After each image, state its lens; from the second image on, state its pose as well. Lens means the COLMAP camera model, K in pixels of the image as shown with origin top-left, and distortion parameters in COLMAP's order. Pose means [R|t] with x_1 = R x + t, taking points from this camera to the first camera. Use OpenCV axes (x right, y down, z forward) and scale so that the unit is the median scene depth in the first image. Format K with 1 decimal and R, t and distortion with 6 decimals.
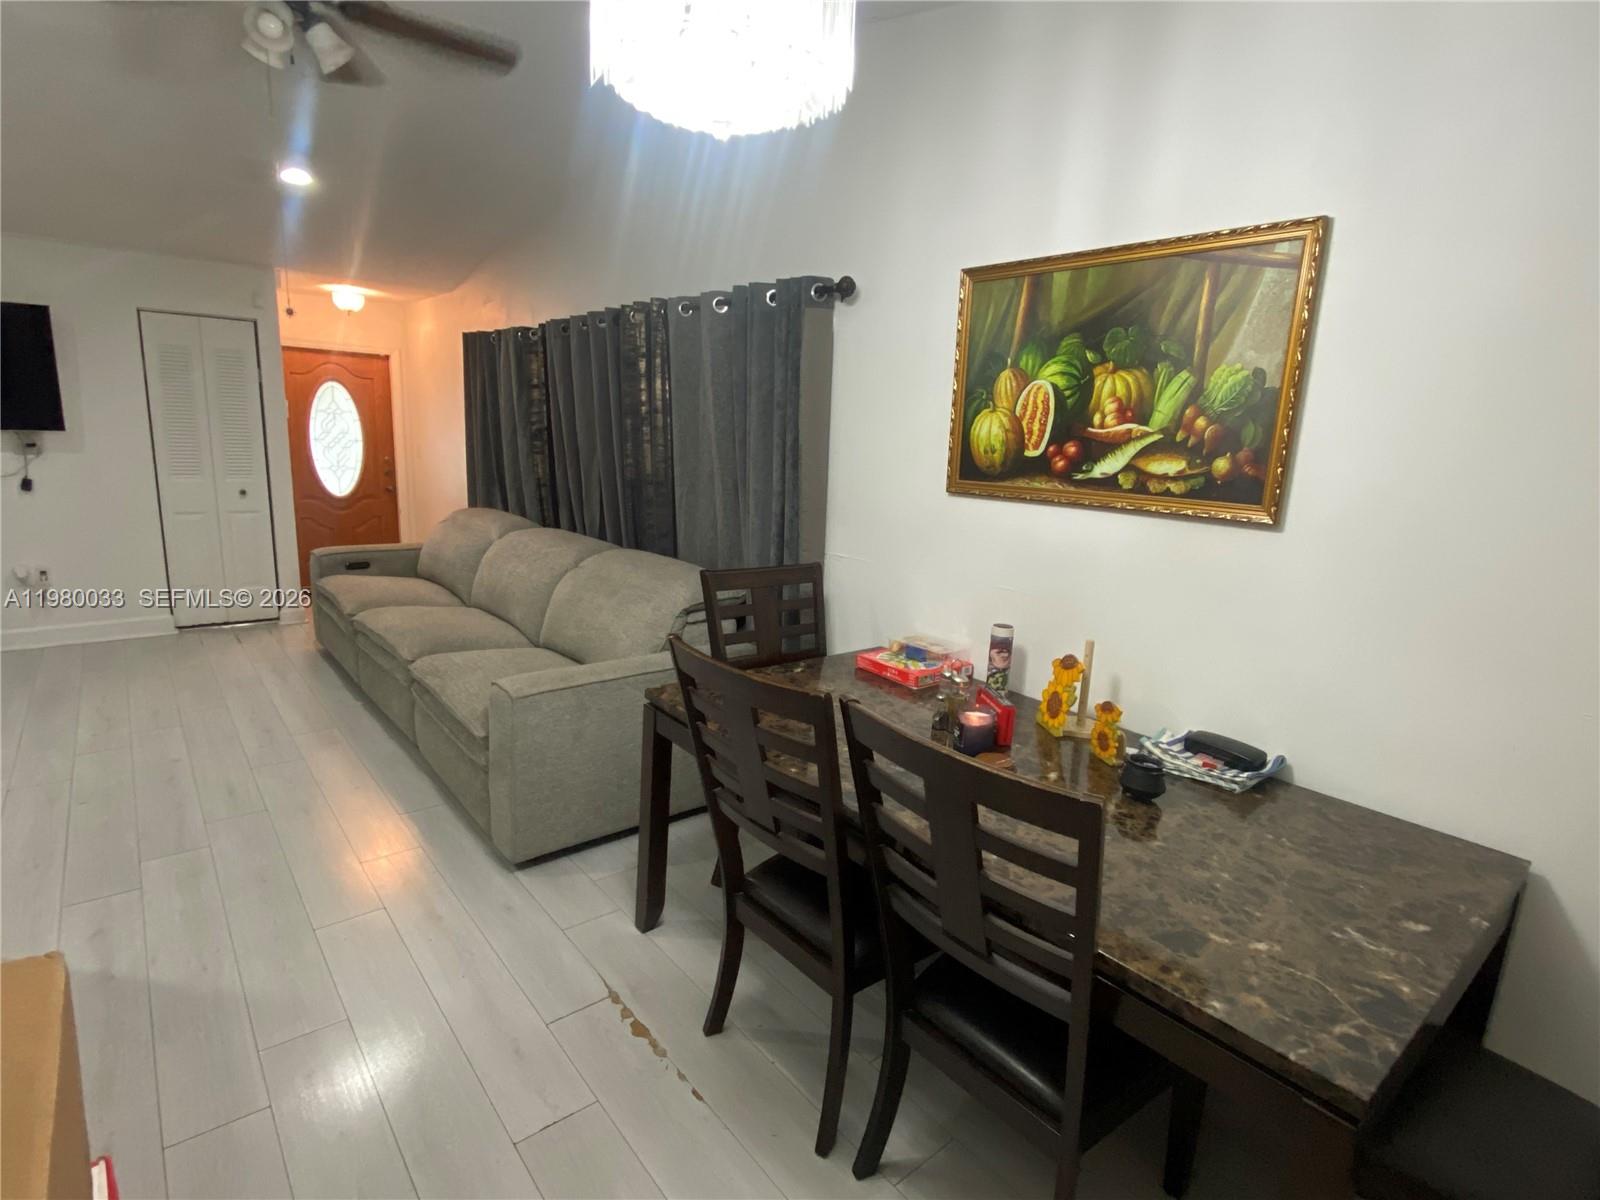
lens RADIAL K [[796.3, 0, 795.6], [0, 796.3, 601.5], [0, 0, 1]] dist [0.066550, -0.075426]
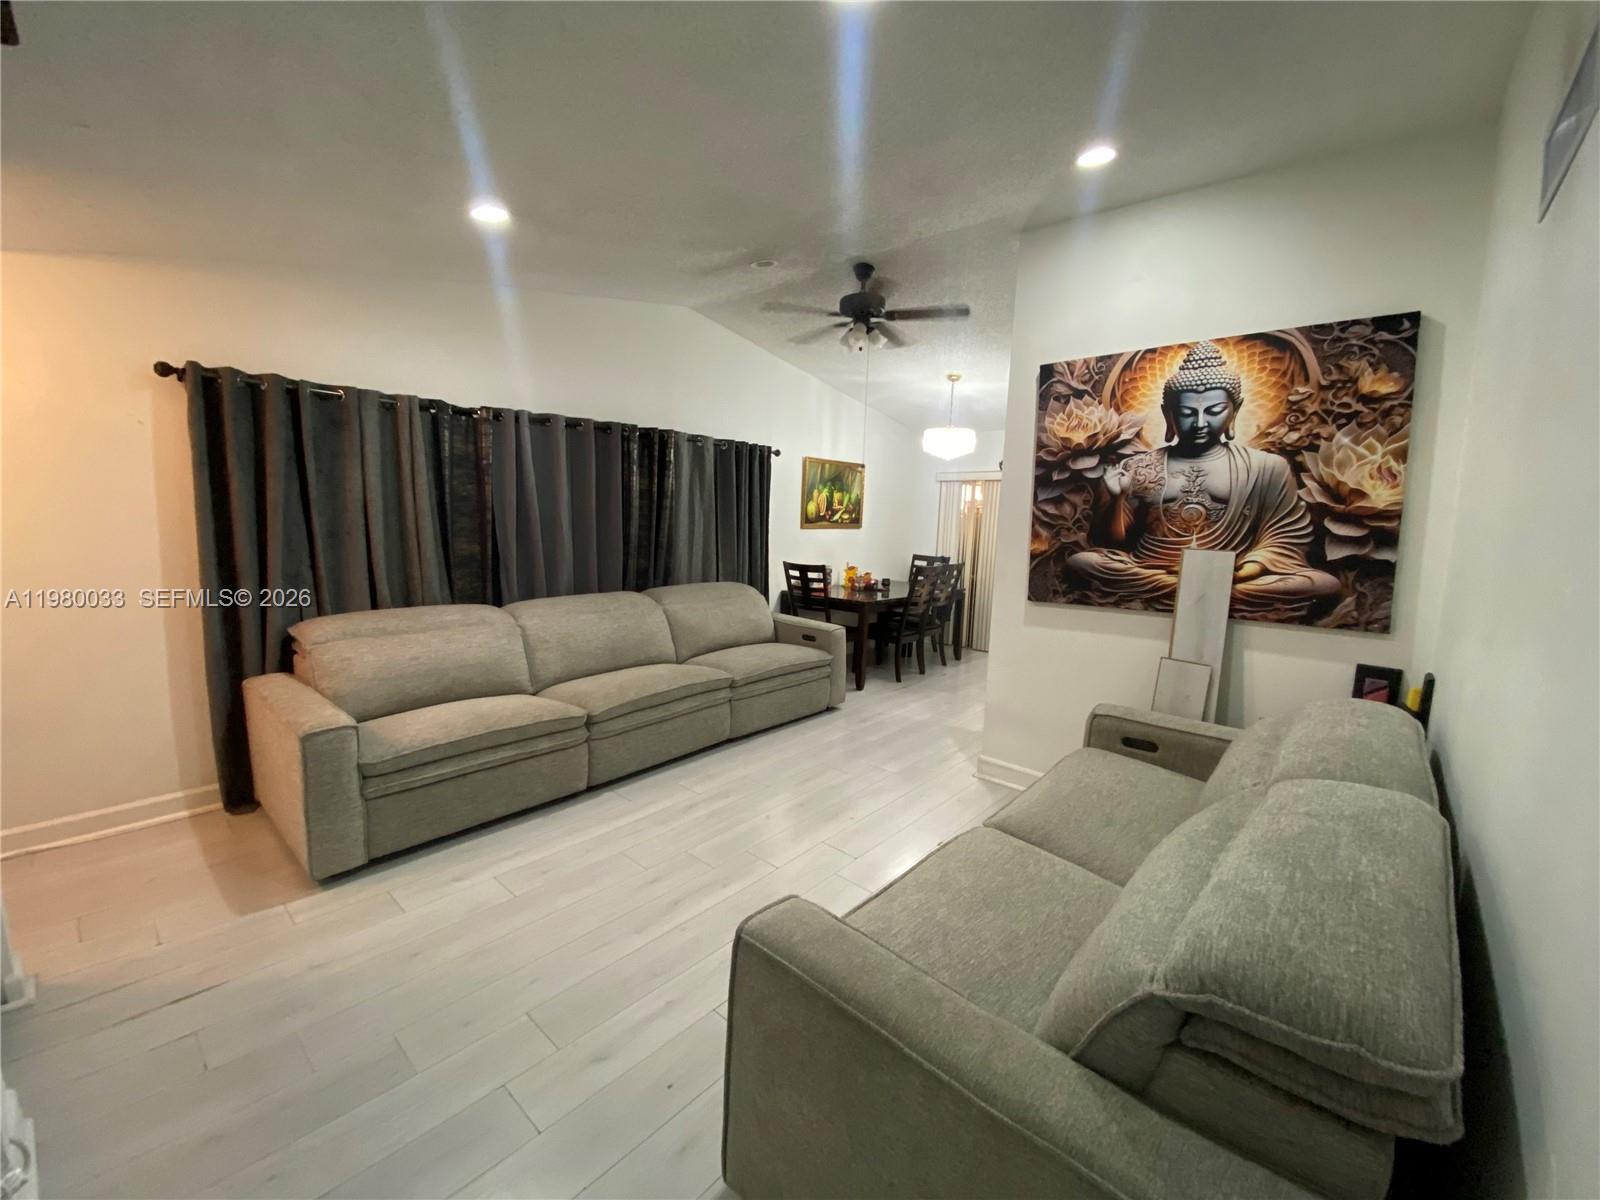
lens RADIAL K [[640.5, 0, 797.4], [0, 640.5, 600.1], [0, 0, 1]] dist [0.027900, -0.024210]
pose [[-0.155952, -0.184275, 0.970423, -1.523071], [0.166227, 0.963537, 0.209681, -0.269491], [-0.973677, 0.194010, -0.119634, 0.960098]]
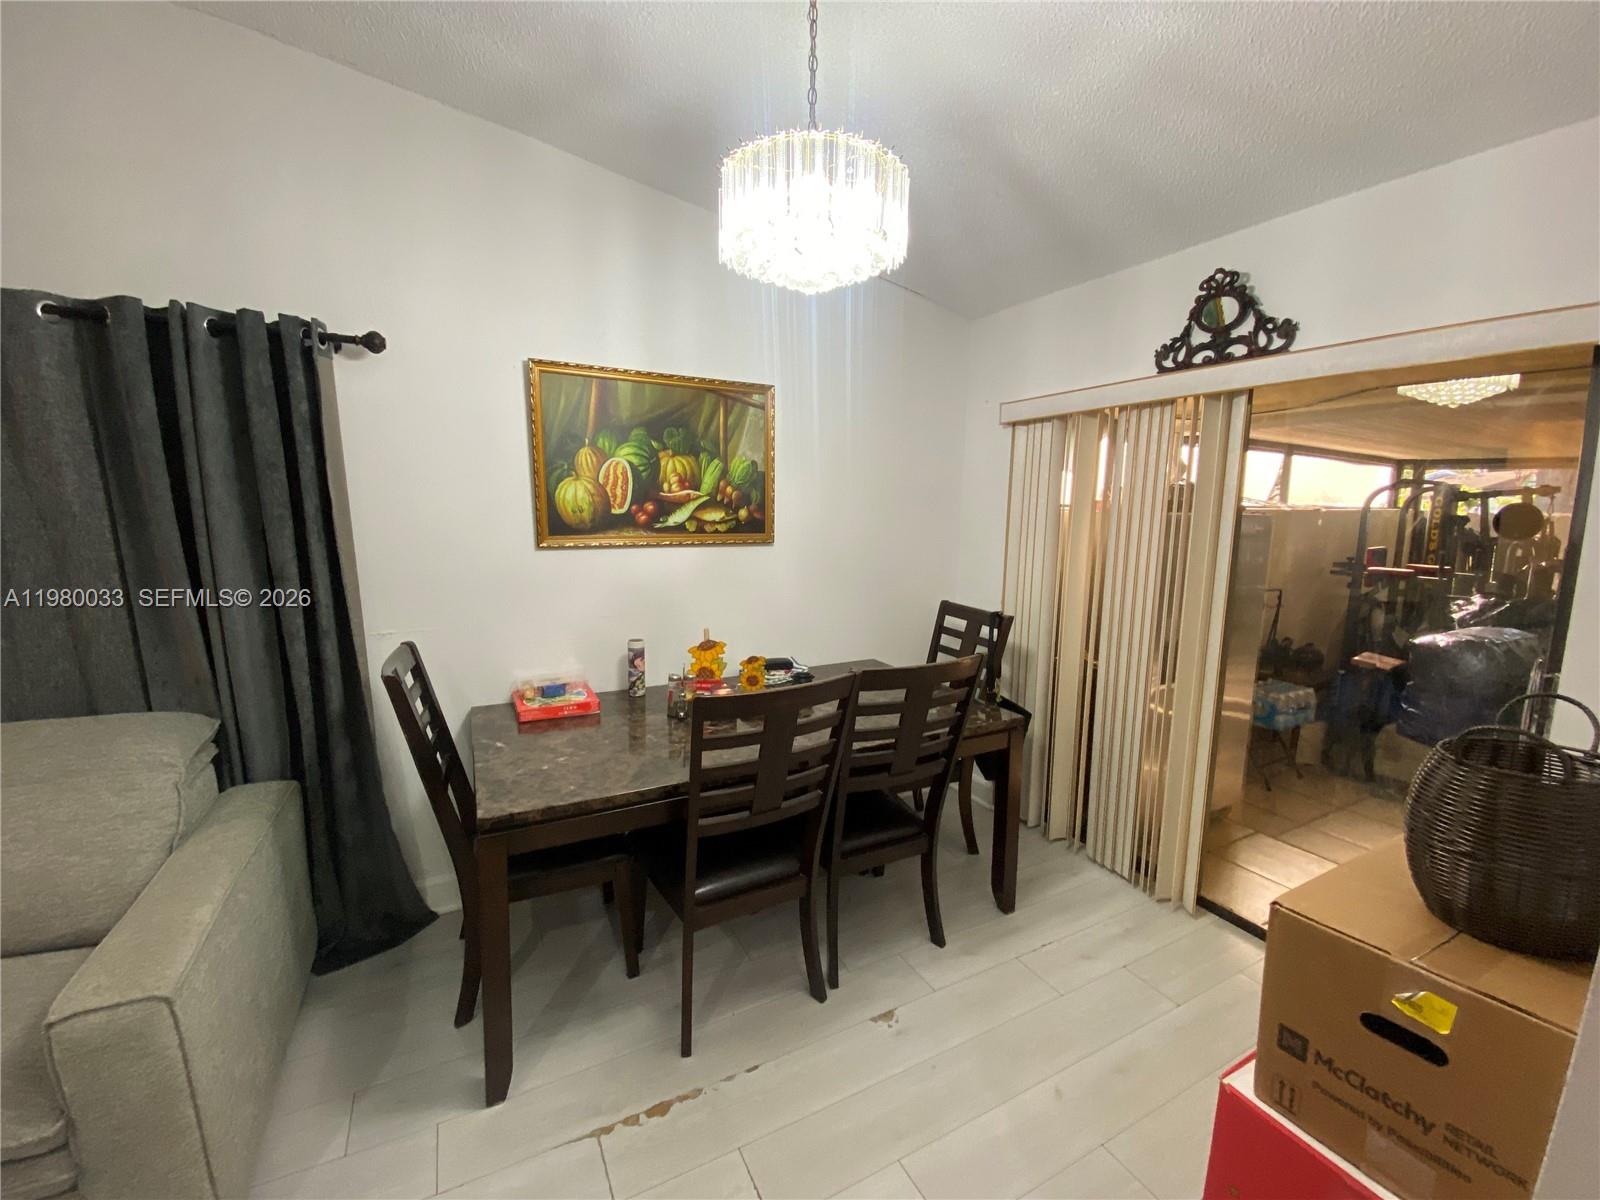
lens RADIAL K [[640.5, 0, 797.4], [0, 640.5, 600.1], [0, 0, 1]] dist [0.027900, -0.024210]
pose [[0.211057, -0.184730, 0.959859, -0.450329], [0.199613, 0.969431, 0.142681, -0.086212], [-0.956875, 0.161486, 0.241480, 0.307278]]
